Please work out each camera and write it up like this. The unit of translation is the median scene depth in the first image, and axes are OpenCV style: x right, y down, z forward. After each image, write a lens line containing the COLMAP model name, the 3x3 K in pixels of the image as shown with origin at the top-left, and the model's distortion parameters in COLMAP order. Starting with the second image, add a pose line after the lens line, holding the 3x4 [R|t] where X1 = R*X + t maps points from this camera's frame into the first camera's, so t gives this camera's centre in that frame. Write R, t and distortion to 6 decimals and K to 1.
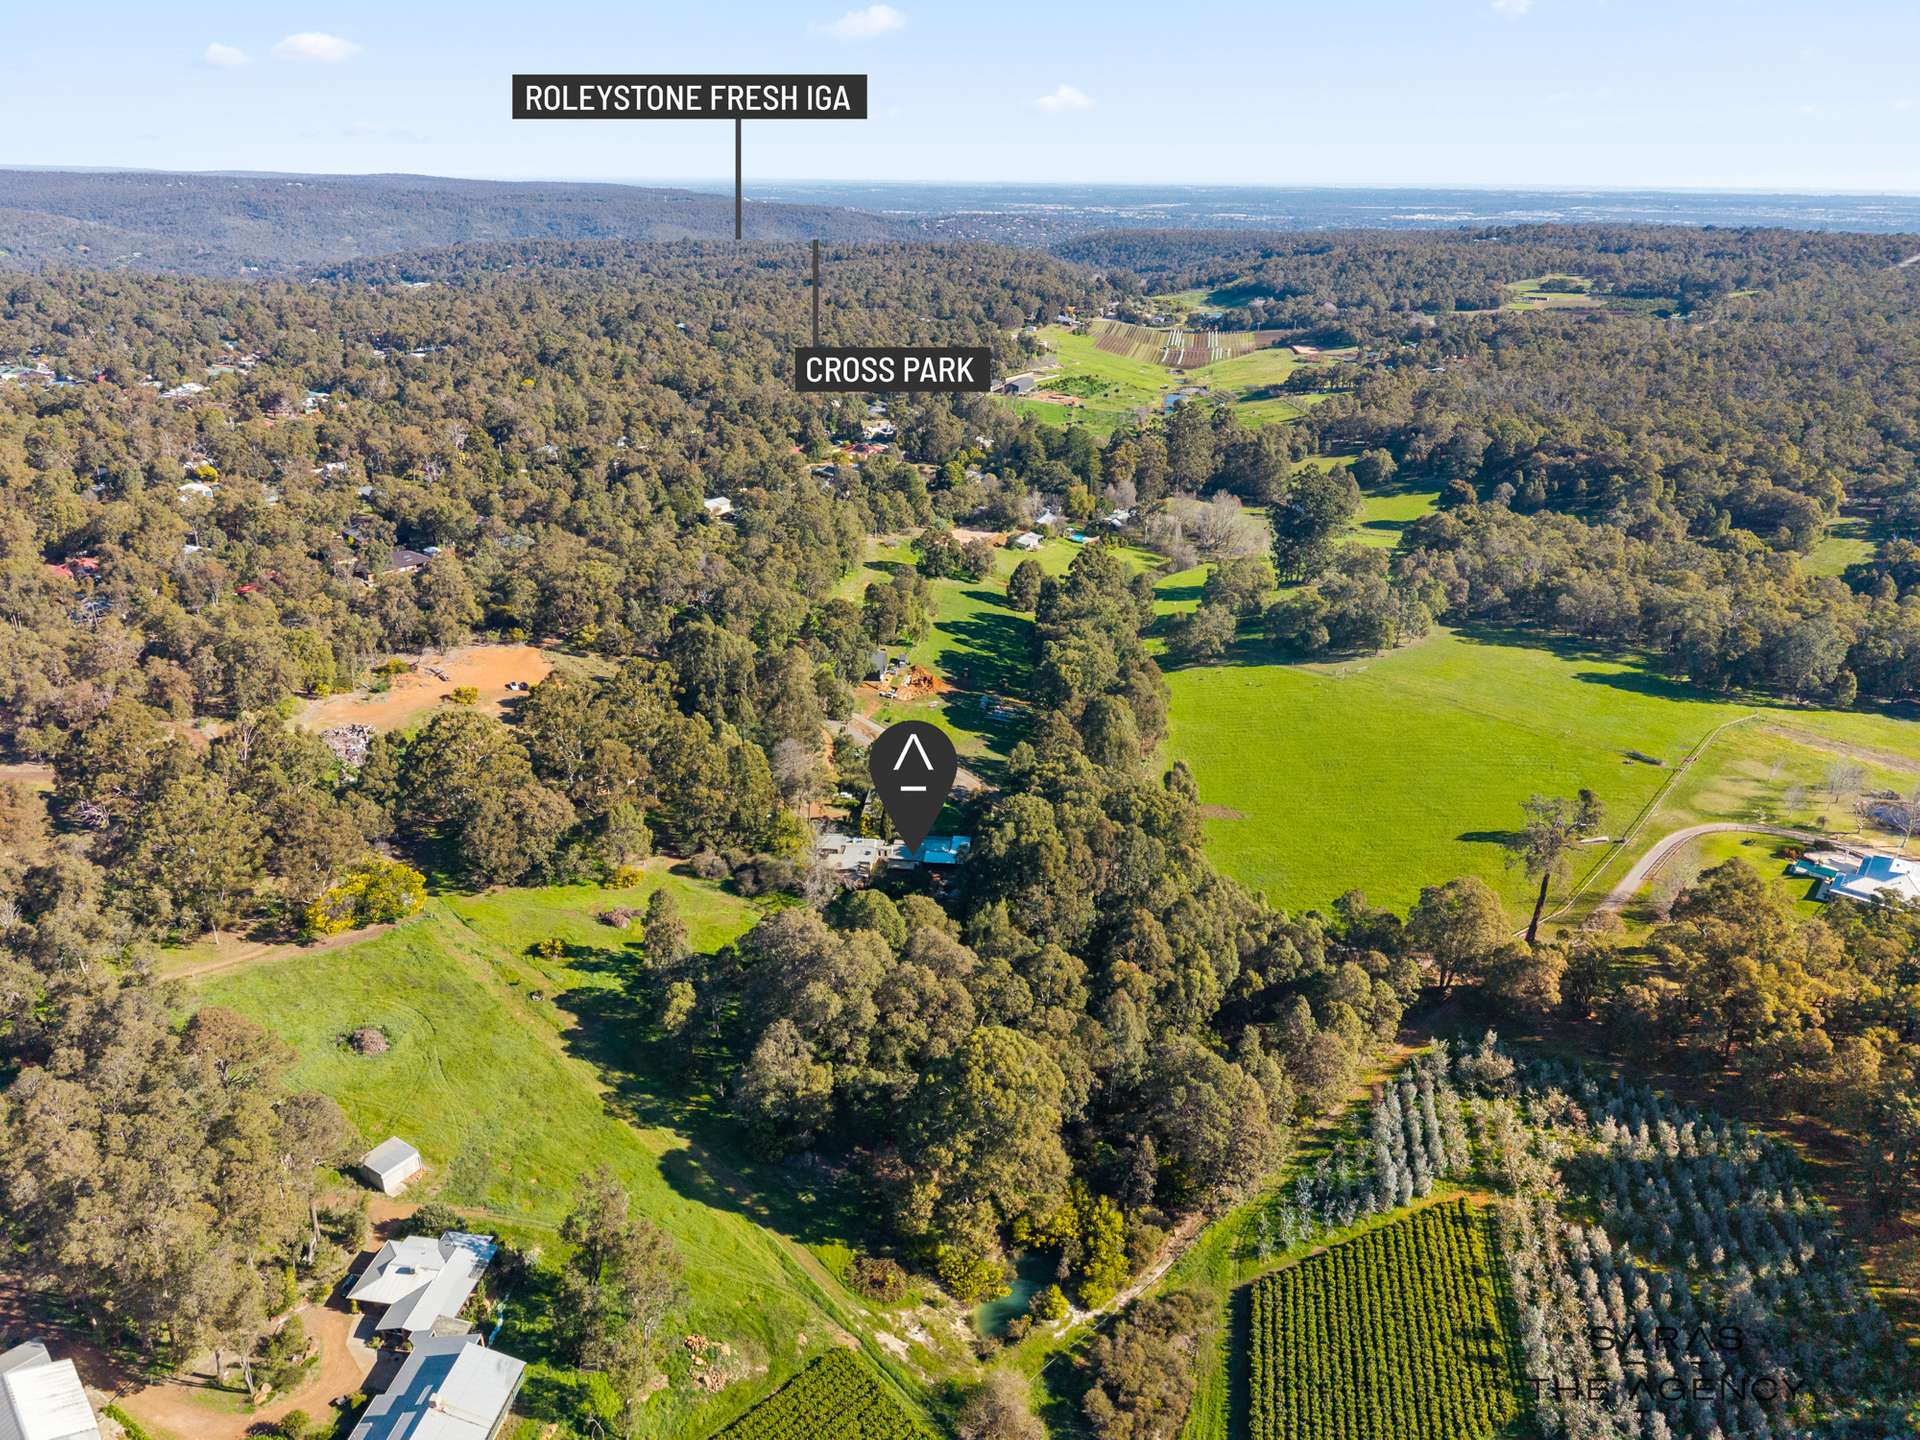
lens RADIAL K [[1276.6, 0, 956.8], [0, 1276.6, 720.9], [0, 0, 1]] dist [0.029541, -0.029997]
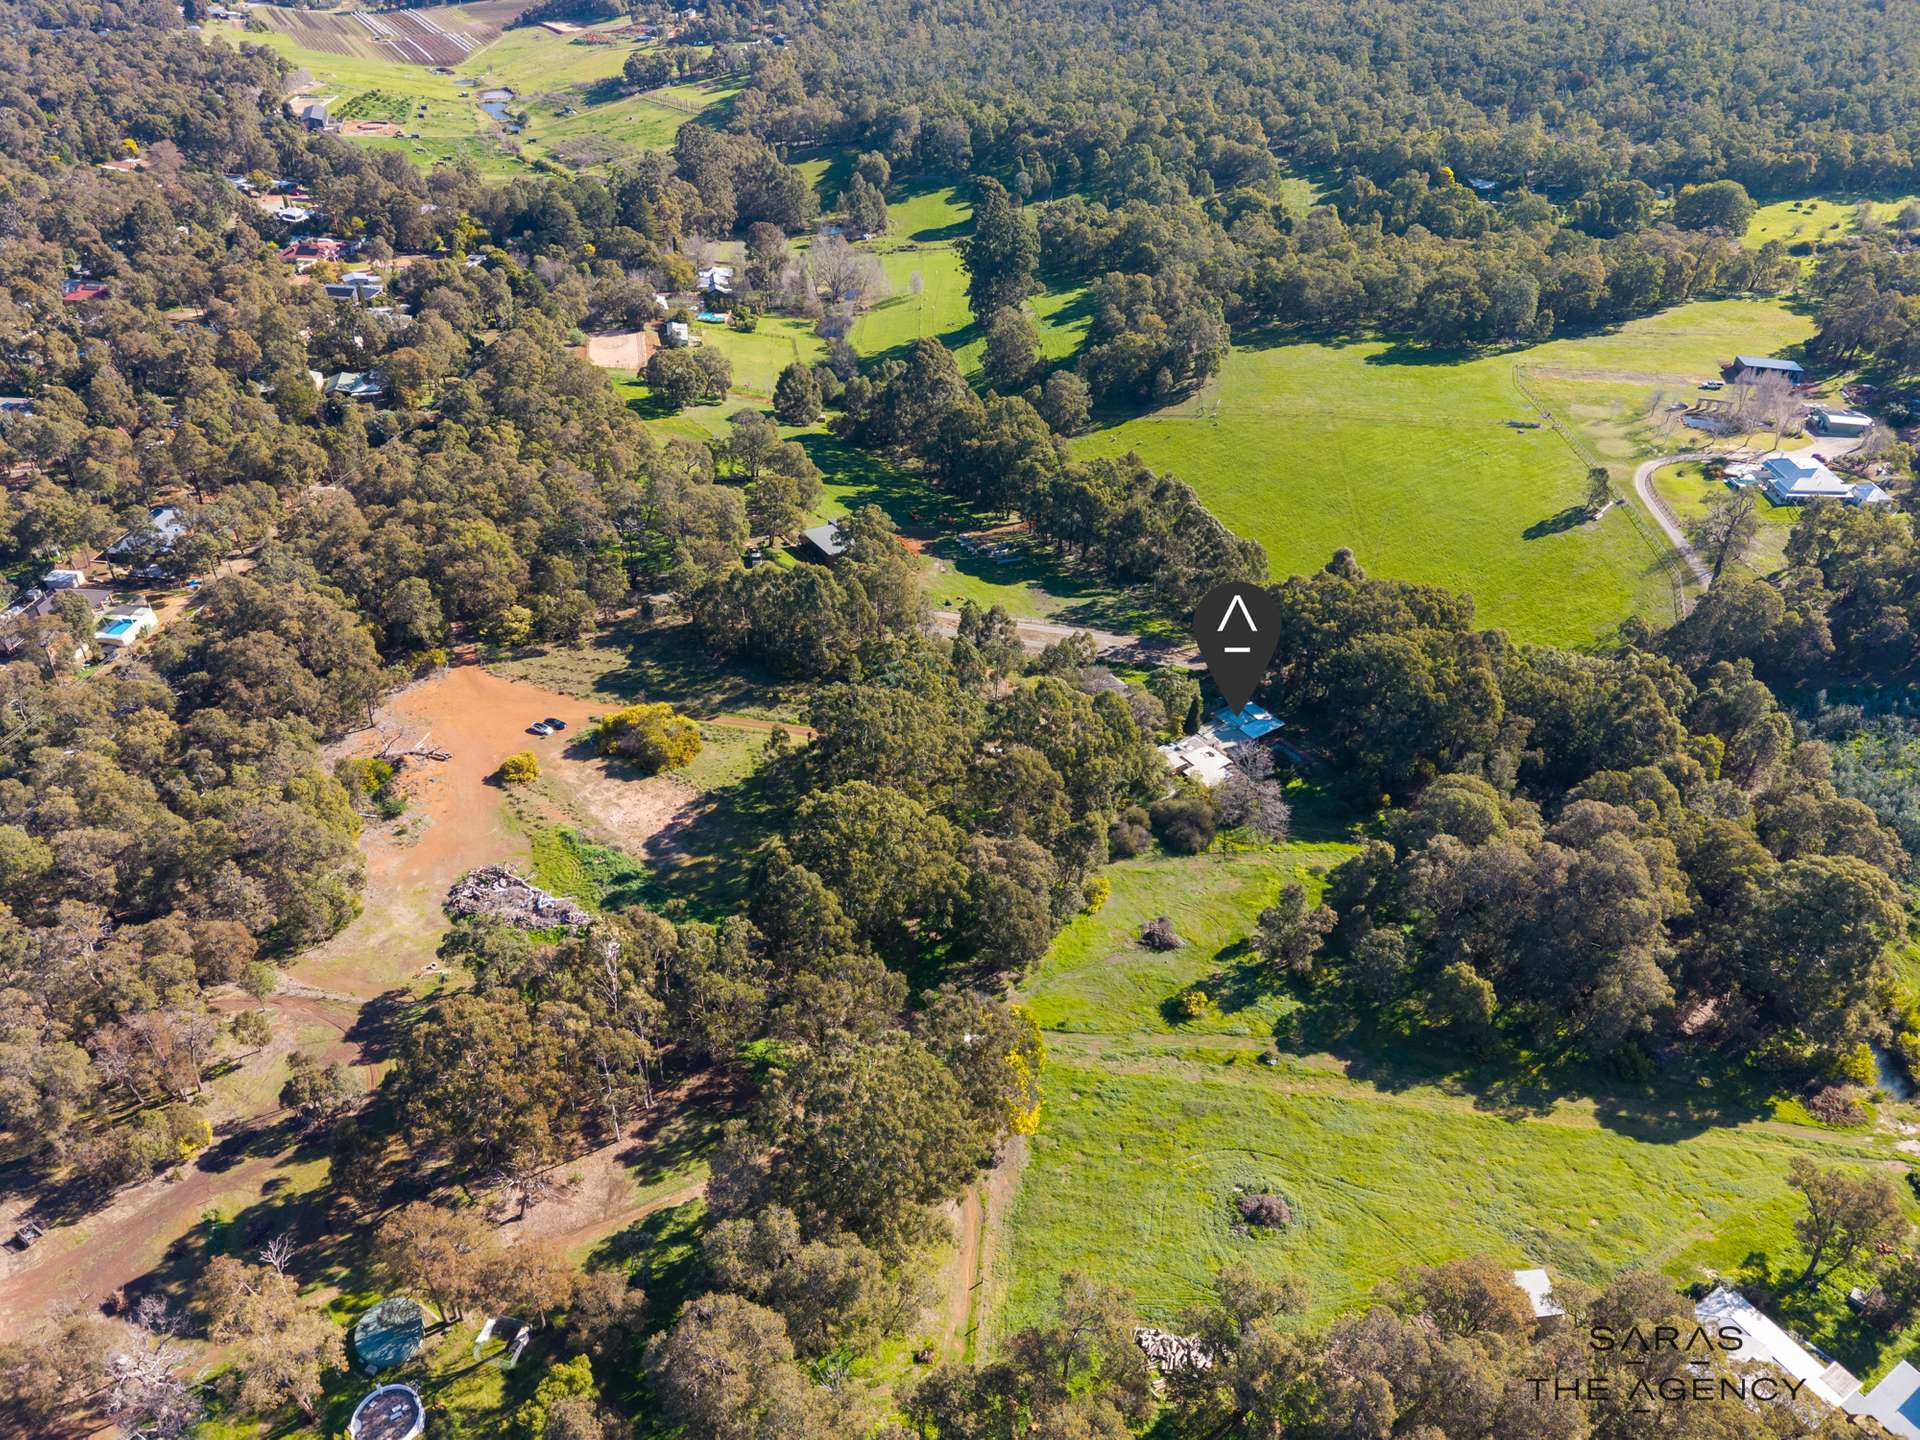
lens RADIAL K [[1276.6, 0, 950.0], [0, 1276.6, 717.5], [0, 0, 1]] dist [0.029541, -0.029997]
pose [[0.771457, -0.375881, 0.513388, -0.476216], [0.246605, 0.920423, 0.303328, -0.172096], [-0.586550, -0.107400, 0.802761, 0.262979]]
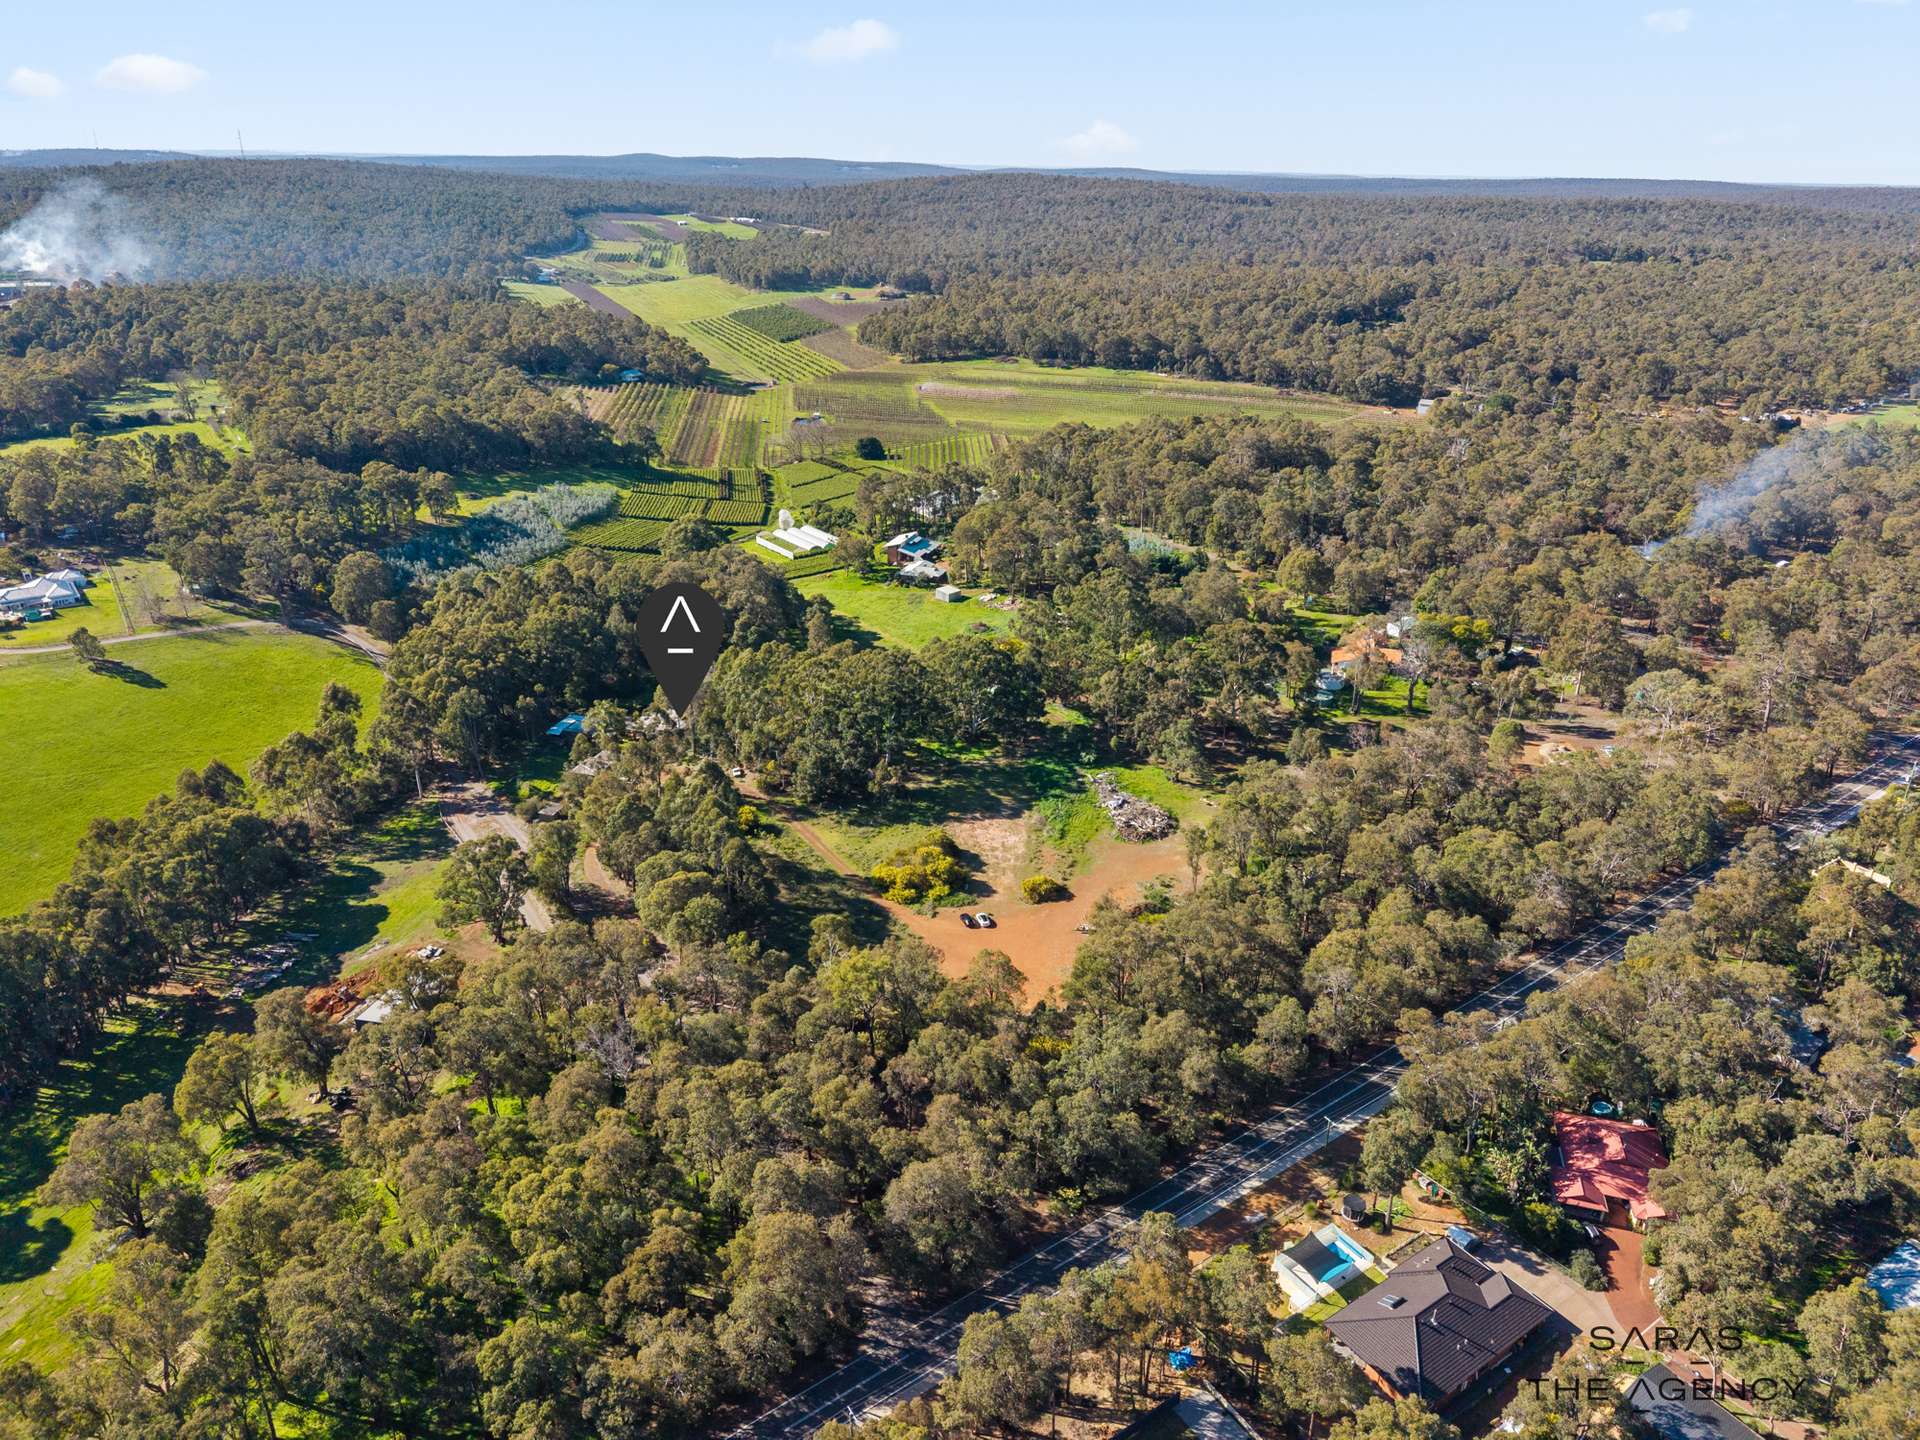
lens RADIAL K [[1276.6, 0, 956.9], [0, 1276.6, 729.1], [0, 0, 1]] dist [0.029541, -0.029997]
pose [[-0.983422, -0.098505, 0.152240, -0.377586], [0.044460, 0.682961, 0.729101, -0.523338], [-0.175795, 0.723783, -0.667259, 1.230244]]
